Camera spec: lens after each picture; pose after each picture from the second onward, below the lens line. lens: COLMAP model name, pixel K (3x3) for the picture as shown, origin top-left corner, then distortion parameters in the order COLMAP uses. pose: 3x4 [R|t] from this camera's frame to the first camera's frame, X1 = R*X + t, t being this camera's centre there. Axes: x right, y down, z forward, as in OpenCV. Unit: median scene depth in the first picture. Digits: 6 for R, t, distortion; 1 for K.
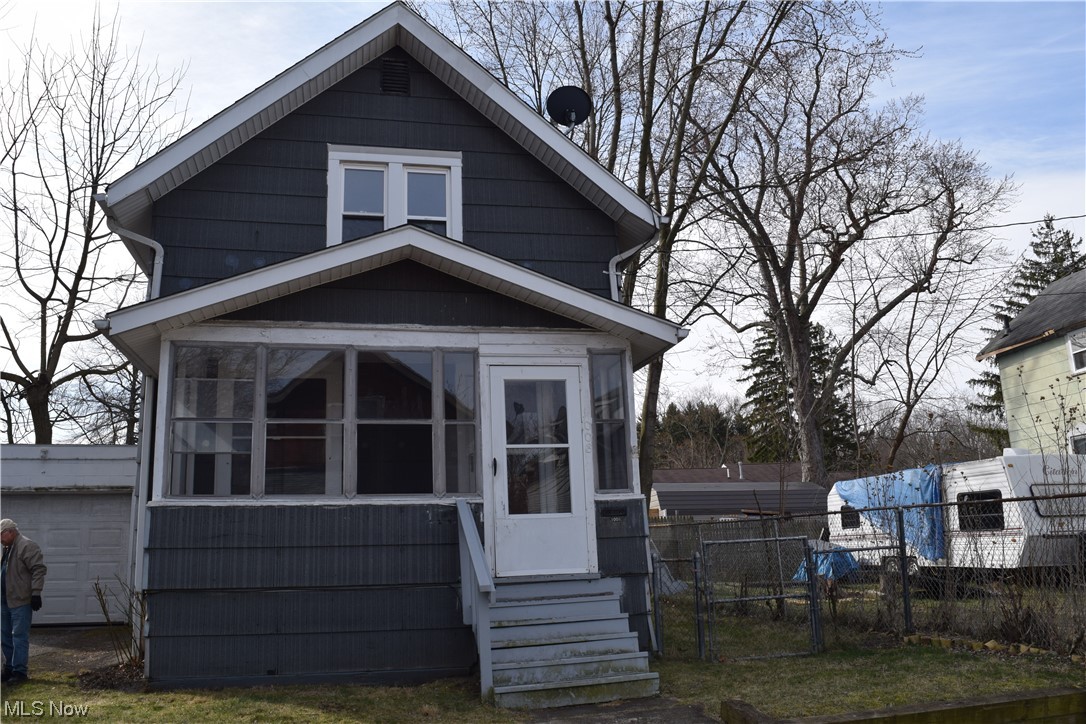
lens RADIAL K [[909.2, 0, 544.0], [0, 909.2, 362.9], [0, 0, 1]] dist [-0.071778, -0.006170]
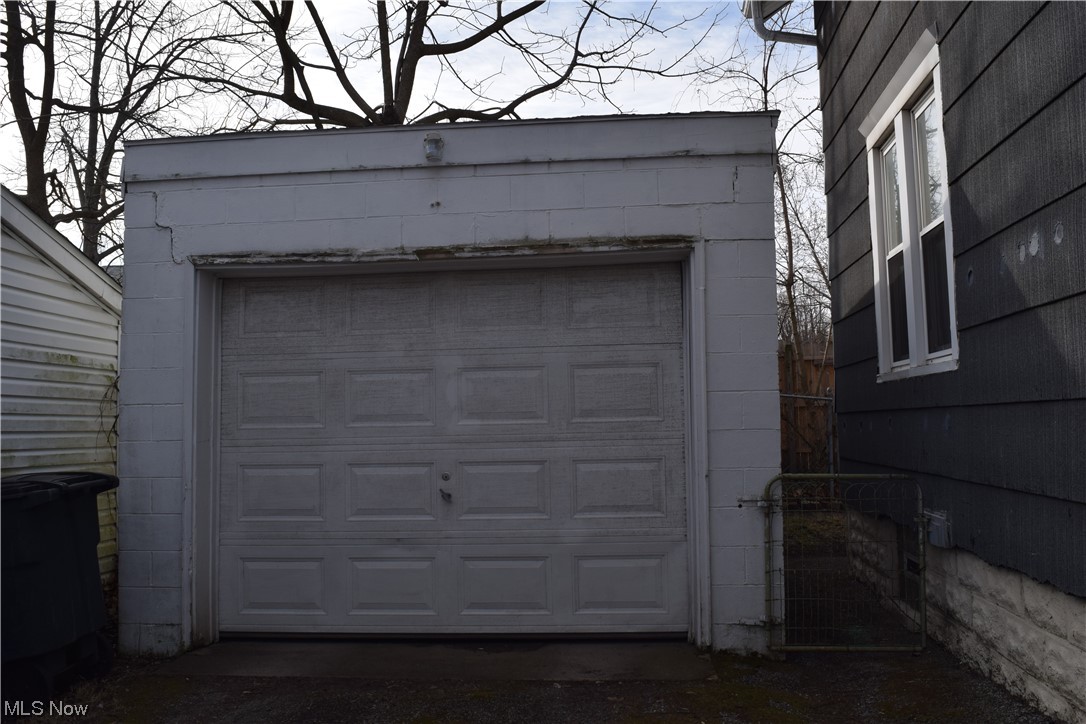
lens RADIAL K [[909.2, 0, 543.4], [0, 909.2, 361.1], [0, 0, 1]] dist [-0.071778, -0.006170]
pose [[0.943736, -0.001759, -0.330696, -0.404161], [0.058250, 0.985235, 0.160993, 0.127411], [0.325530, -0.171198, 0.929904, 0.668654]]
